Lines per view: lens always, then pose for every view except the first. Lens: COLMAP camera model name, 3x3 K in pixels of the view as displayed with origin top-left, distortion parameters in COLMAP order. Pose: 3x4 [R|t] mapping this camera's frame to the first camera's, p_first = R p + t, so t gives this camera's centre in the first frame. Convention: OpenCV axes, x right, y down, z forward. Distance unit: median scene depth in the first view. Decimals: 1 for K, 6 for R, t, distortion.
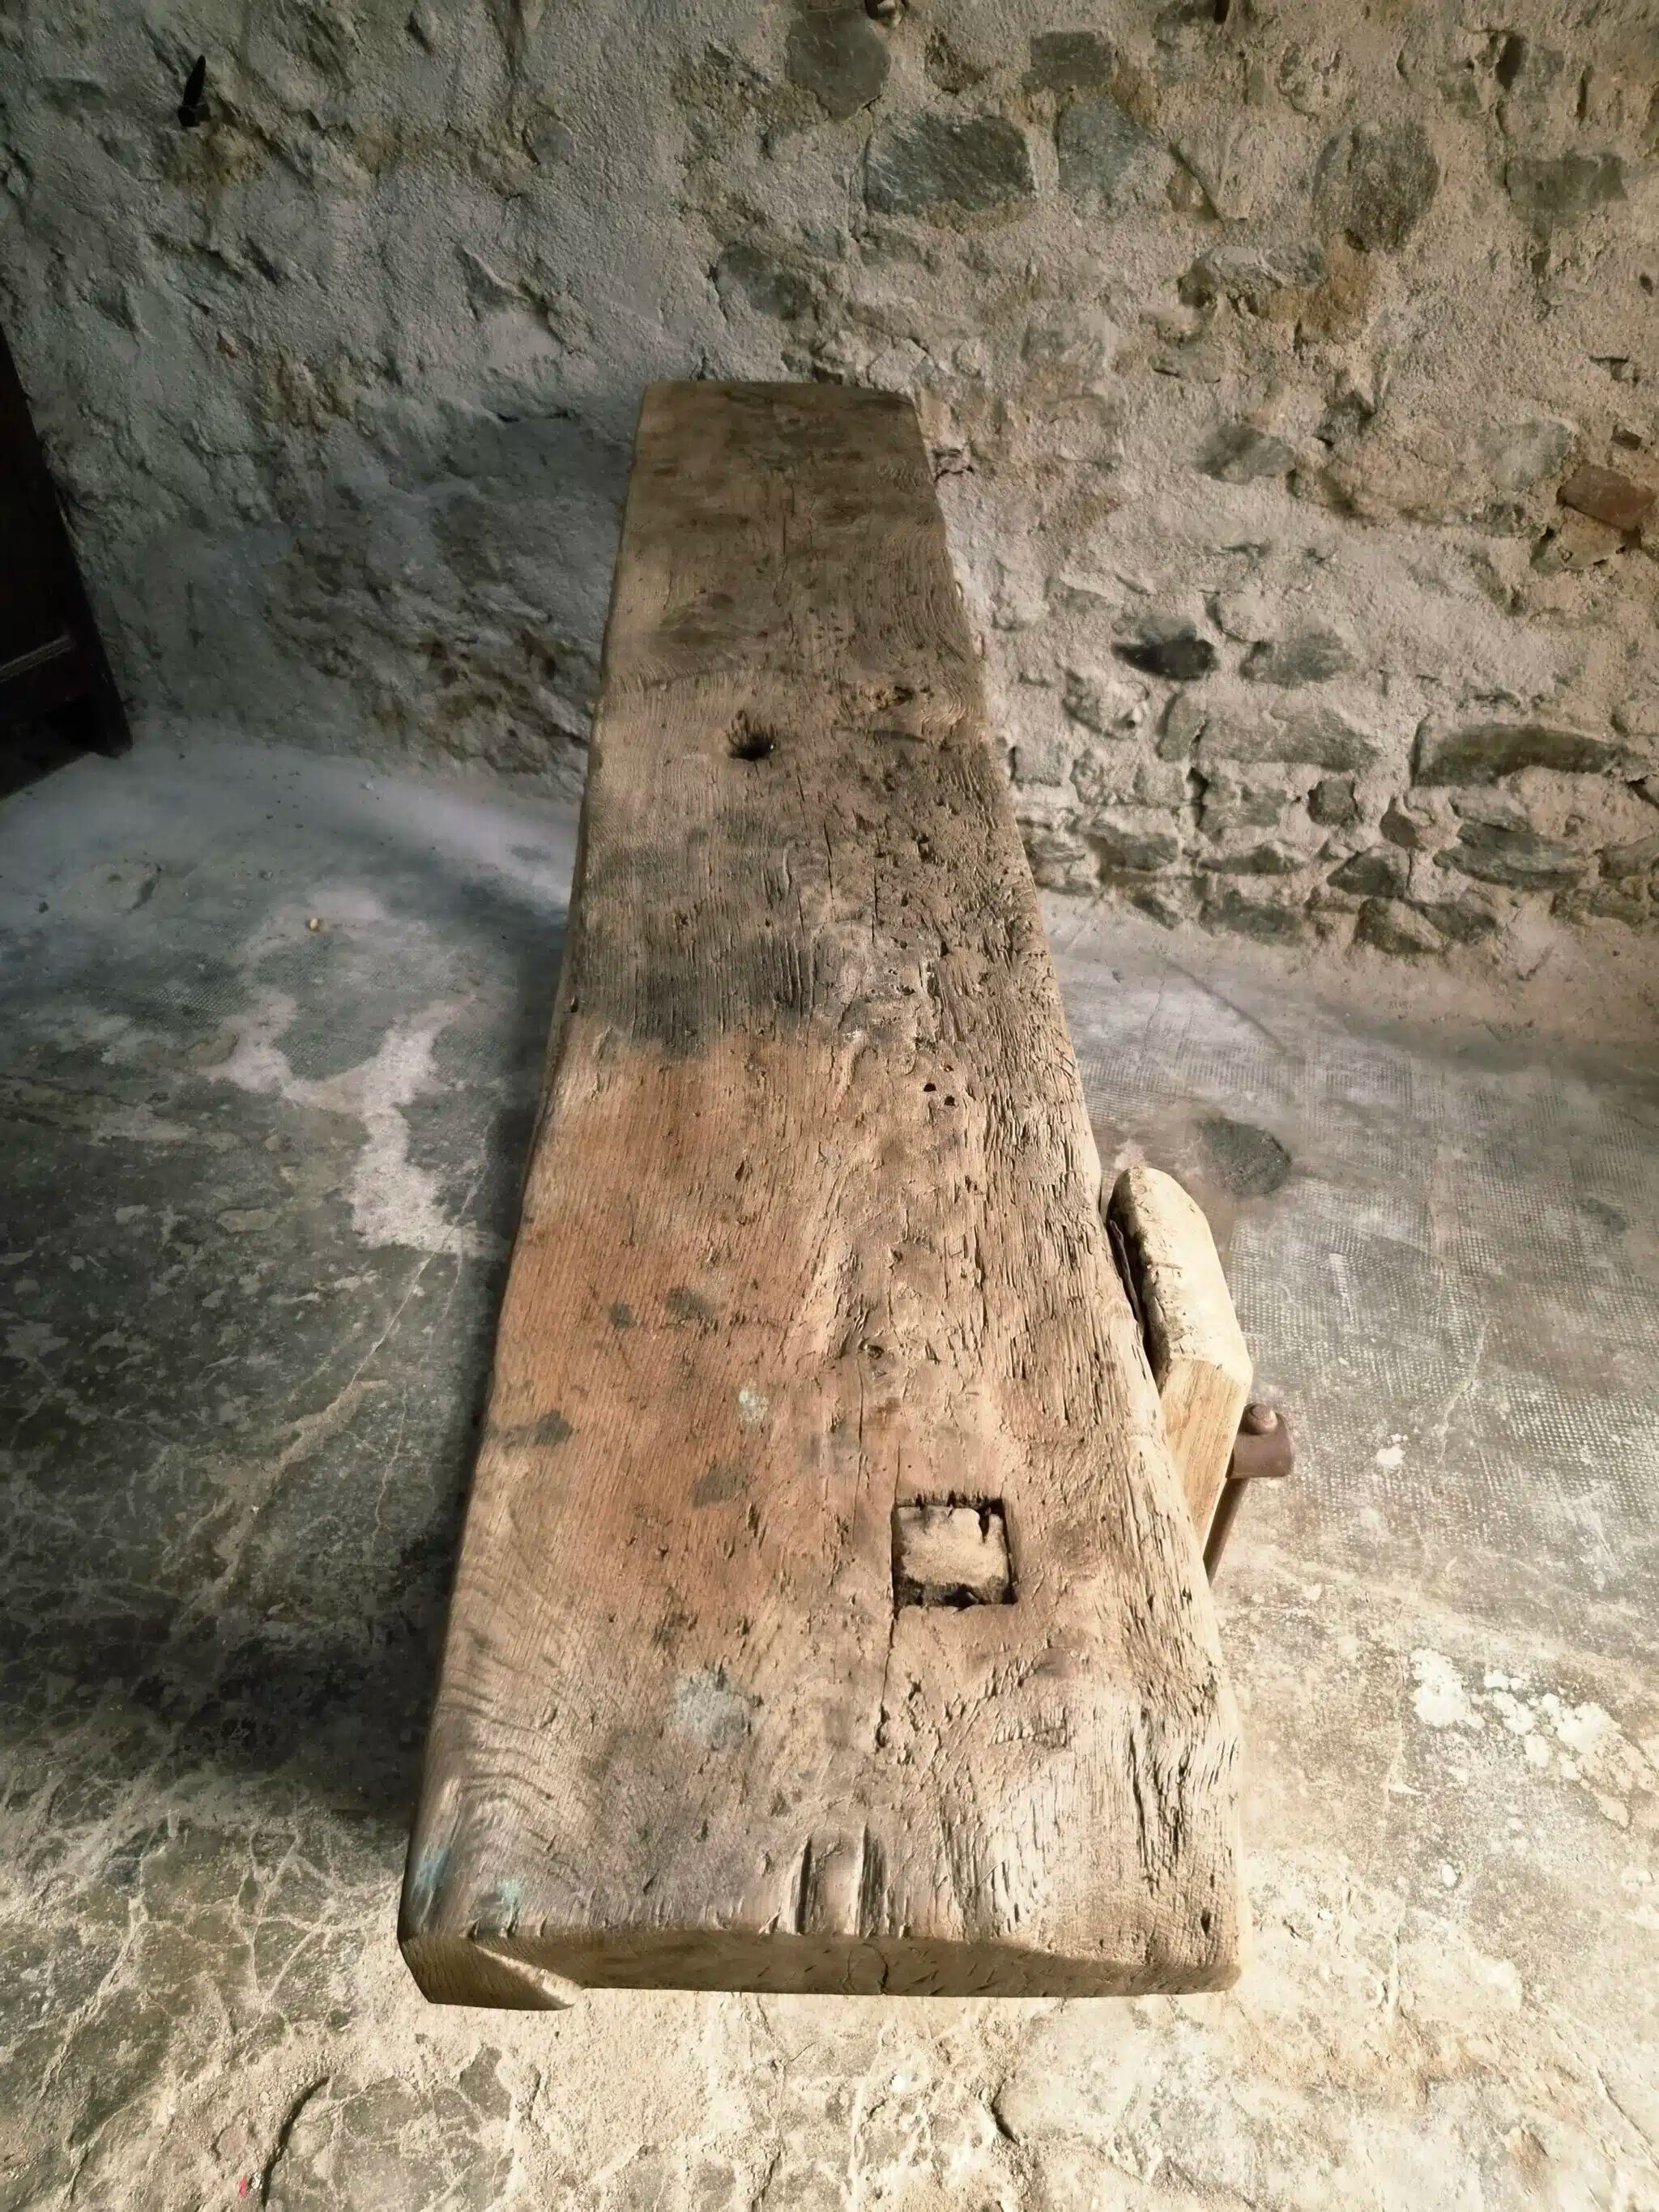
lens RADIAL K [[1500.9, 0, 818.1], [0, 1500.9, 1102.6], [0, 0, 1]] dist [0.062283, -0.051862]
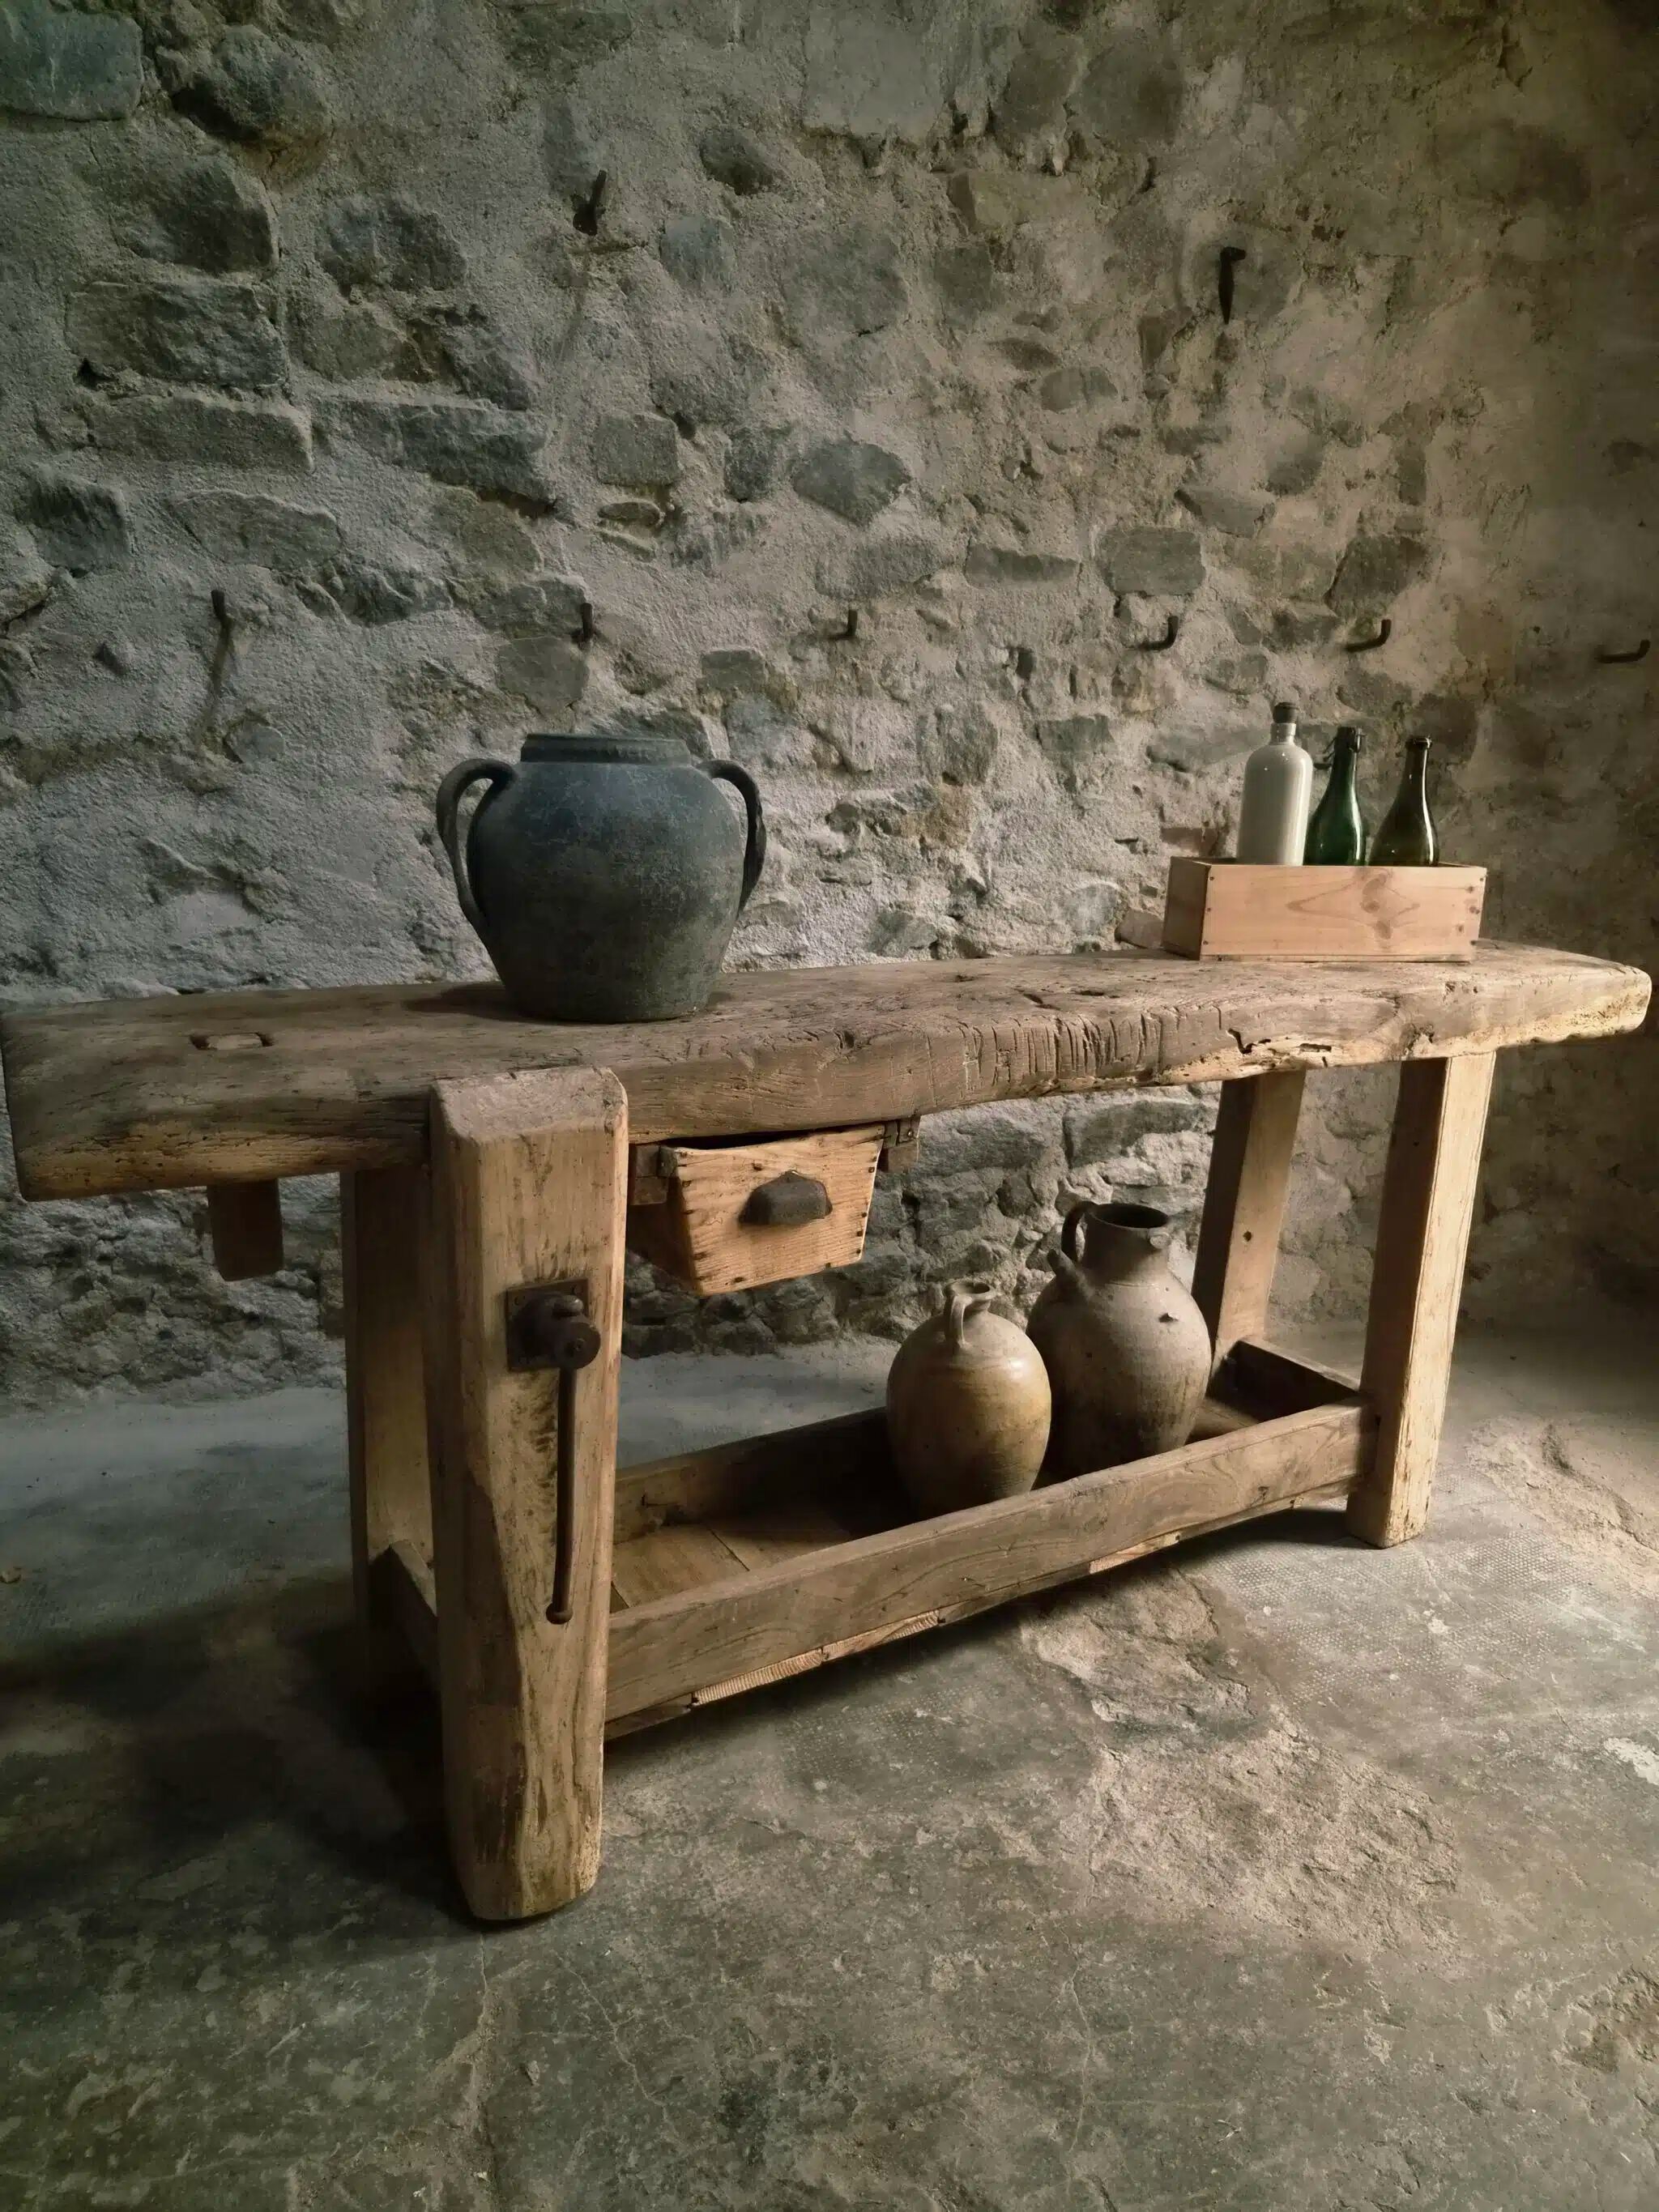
lens RADIAL K [[1500.9, 0, 830.8], [0, 1500.9, 1105.5], [0, 0, 1]] dist [0.062283, -0.051862]
pose [[0.836337, -0.120152, 0.534887, -0.461093], [0.354616, 0.862640, -0.360694, 0.130120], [-0.418077, 0.491341, 0.764065, 0.140327]]
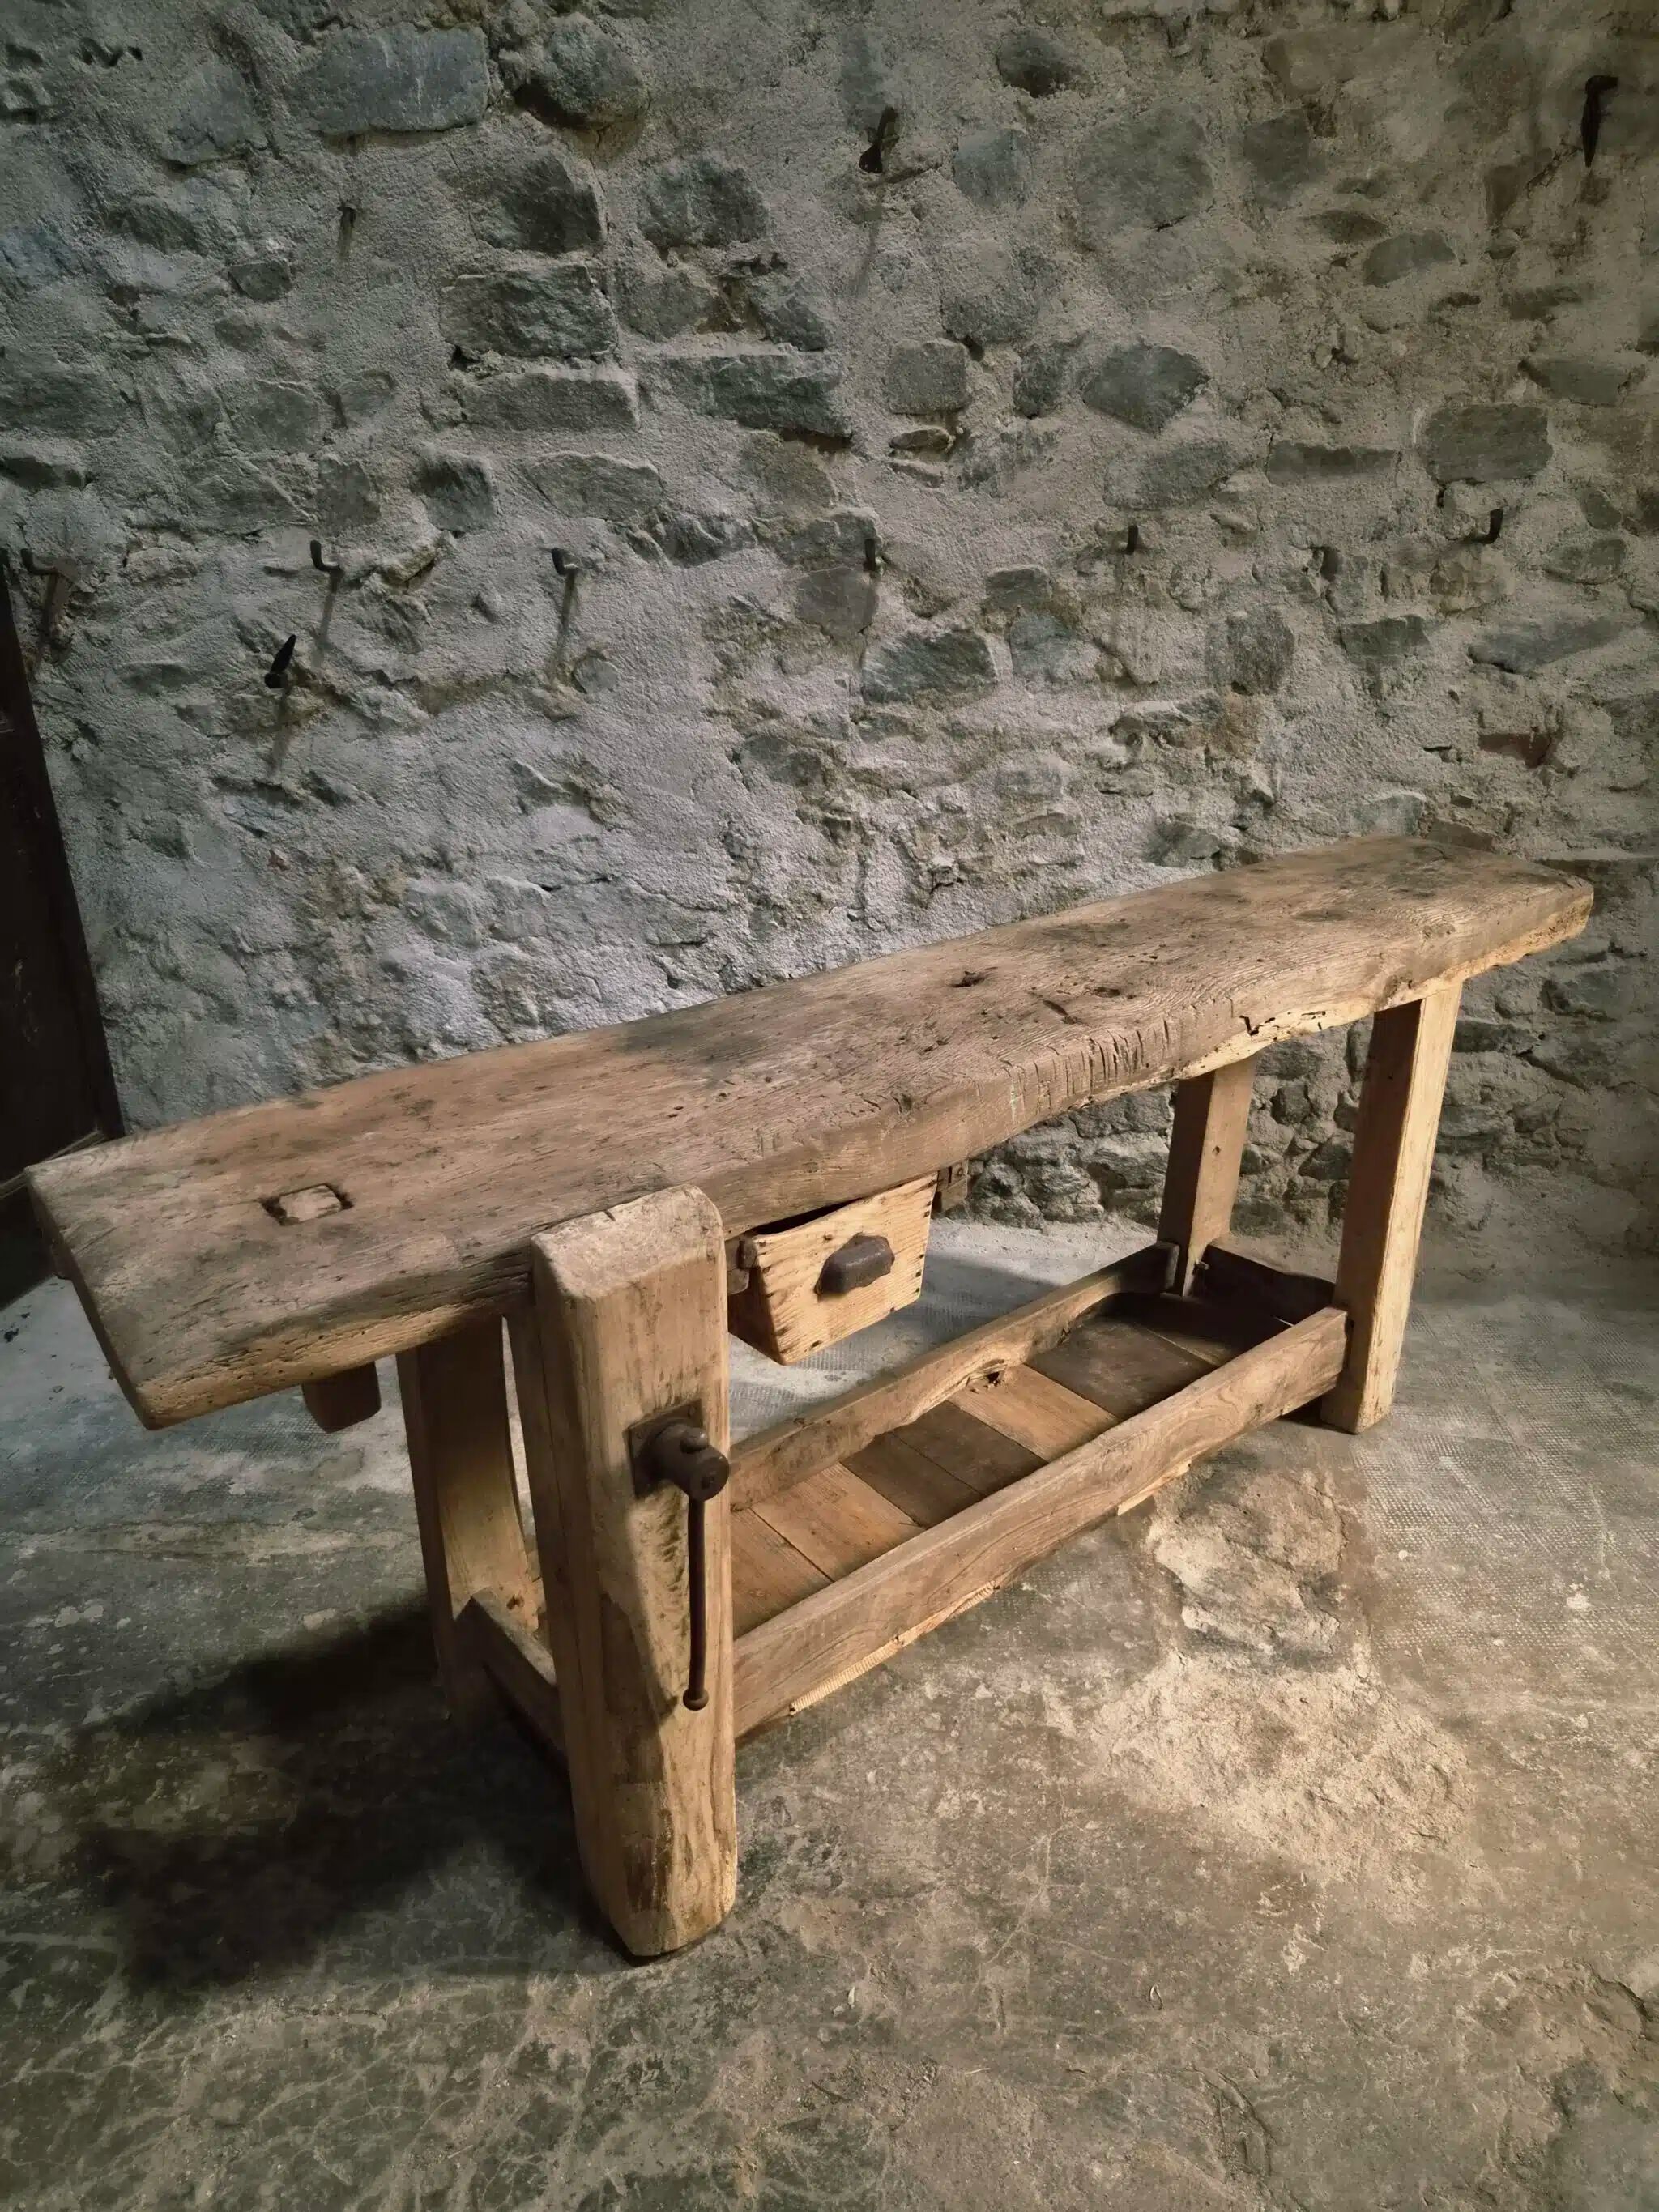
lens RADIAL K [[1500.9, 0, 829.5], [0, 1500.9, 1110.6], [0, 0, 1]] dist [0.062283, -0.051862]
pose [[0.973191, -0.117513, 0.197710, -0.289051], [0.175879, 0.934164, -0.310491, 0.128211], [-0.148207, 0.336941, 0.929788, -0.064105]]
